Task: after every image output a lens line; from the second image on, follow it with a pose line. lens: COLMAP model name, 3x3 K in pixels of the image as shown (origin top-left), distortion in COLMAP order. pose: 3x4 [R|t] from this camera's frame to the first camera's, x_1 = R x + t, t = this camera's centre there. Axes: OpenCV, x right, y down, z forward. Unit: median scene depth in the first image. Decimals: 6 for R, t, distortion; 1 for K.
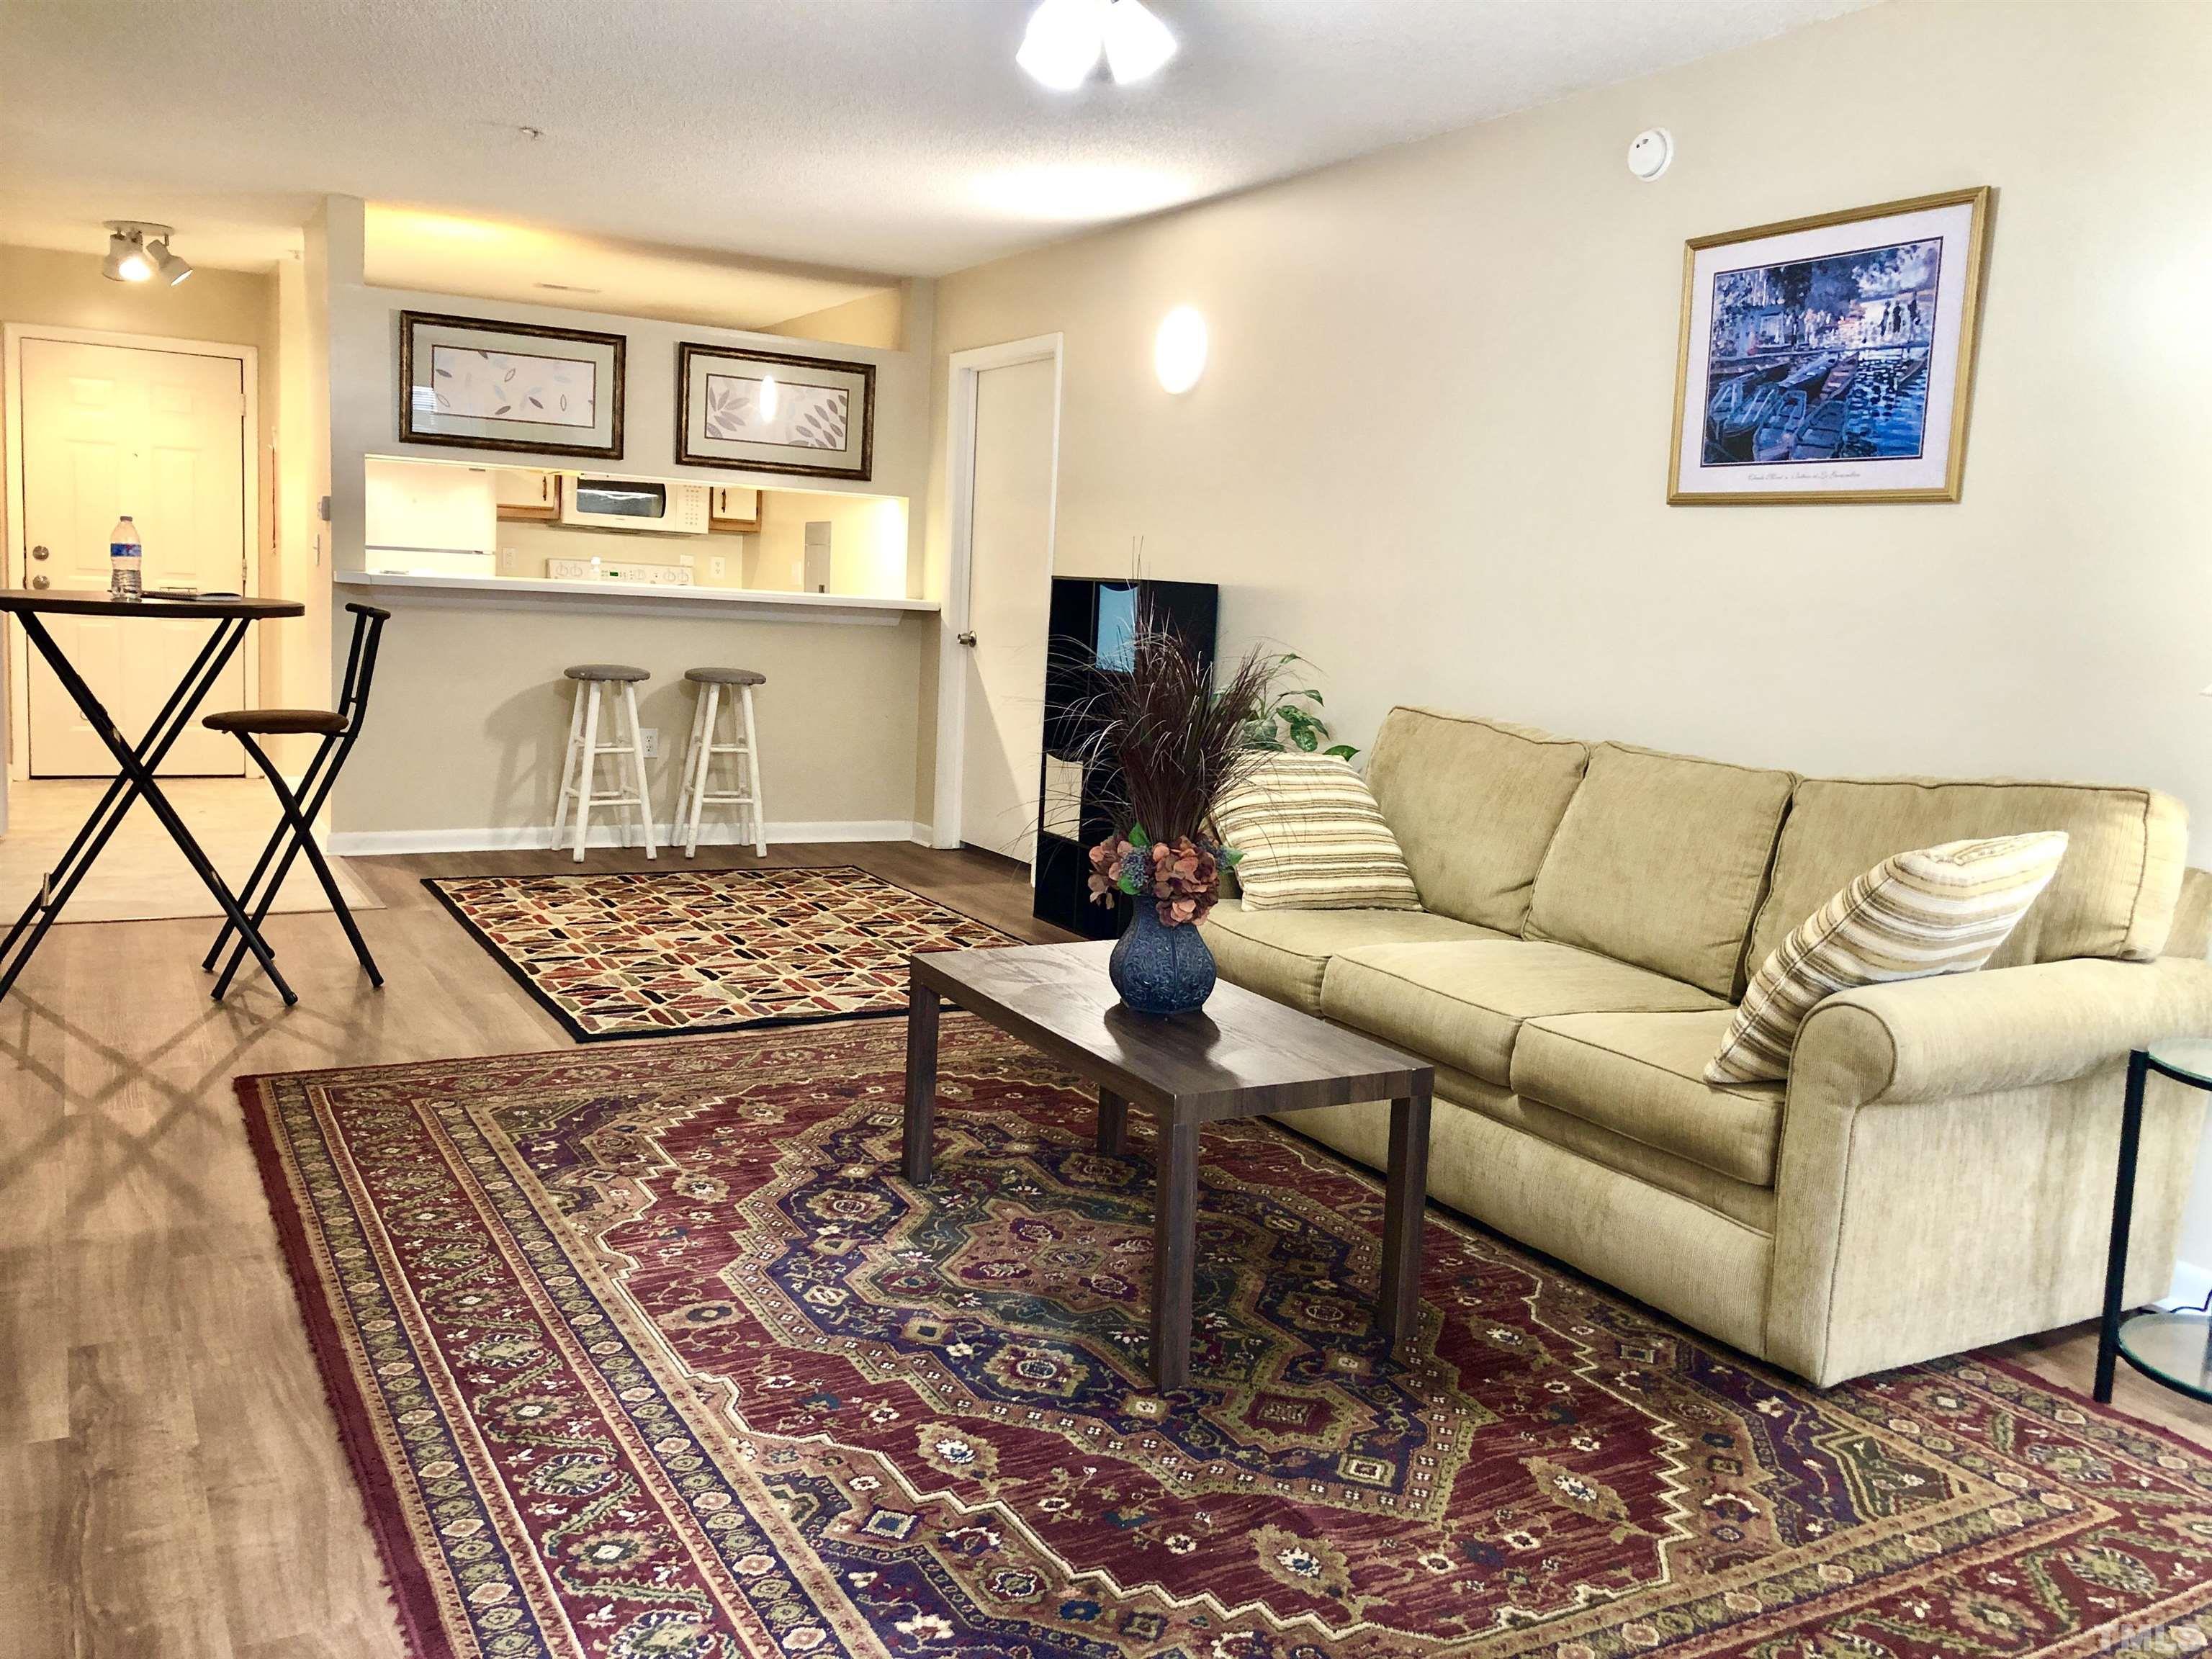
lens RADIAL K [[1789.7, 0, 1114.5], [0, 1789.7, 791.1], [0, 0, 1]] dist [0.011879, 0.015092]
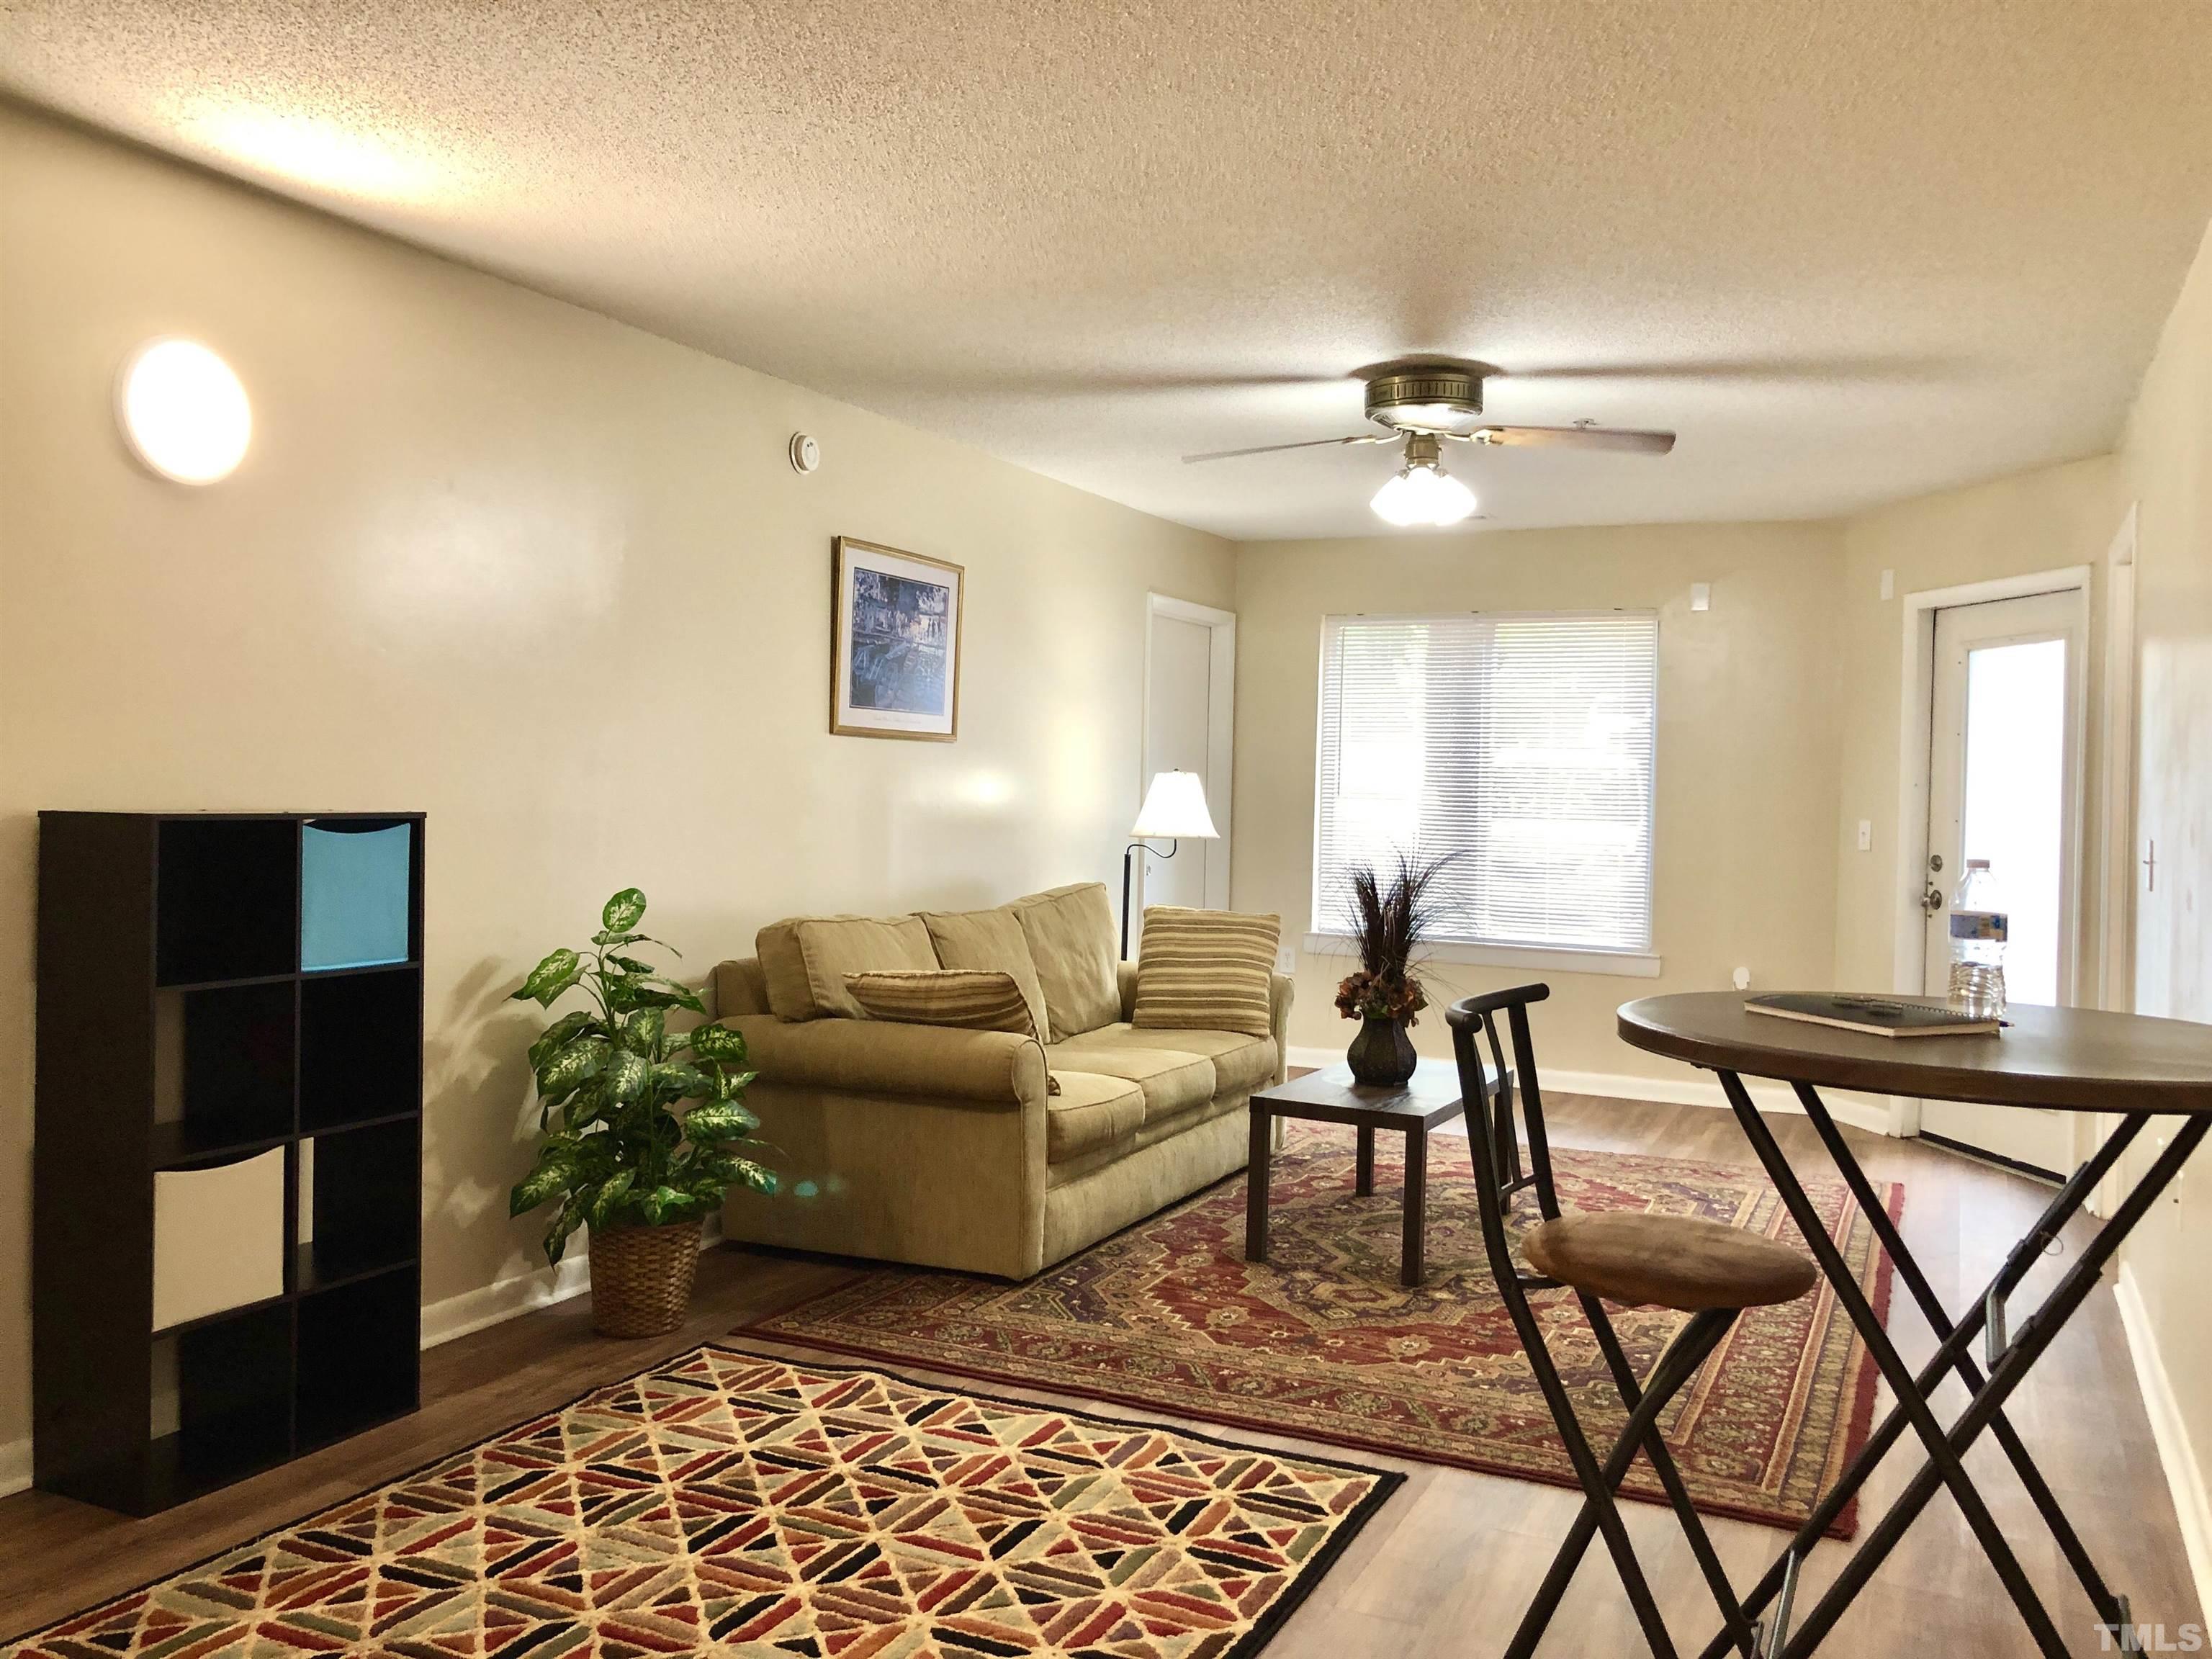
lens RADIAL K [[1789.7, 0, 1093.6], [0, 1789.7, 817.8], [0, 0, 1]] dist [0.011879, 0.015092]
pose [[-0.555066, -0.074658, 0.828449, -0.953683], [0.048112, 0.991415, 0.121580, -0.271405], [-0.830414, 0.107343, -0.546709, 1.704578]]
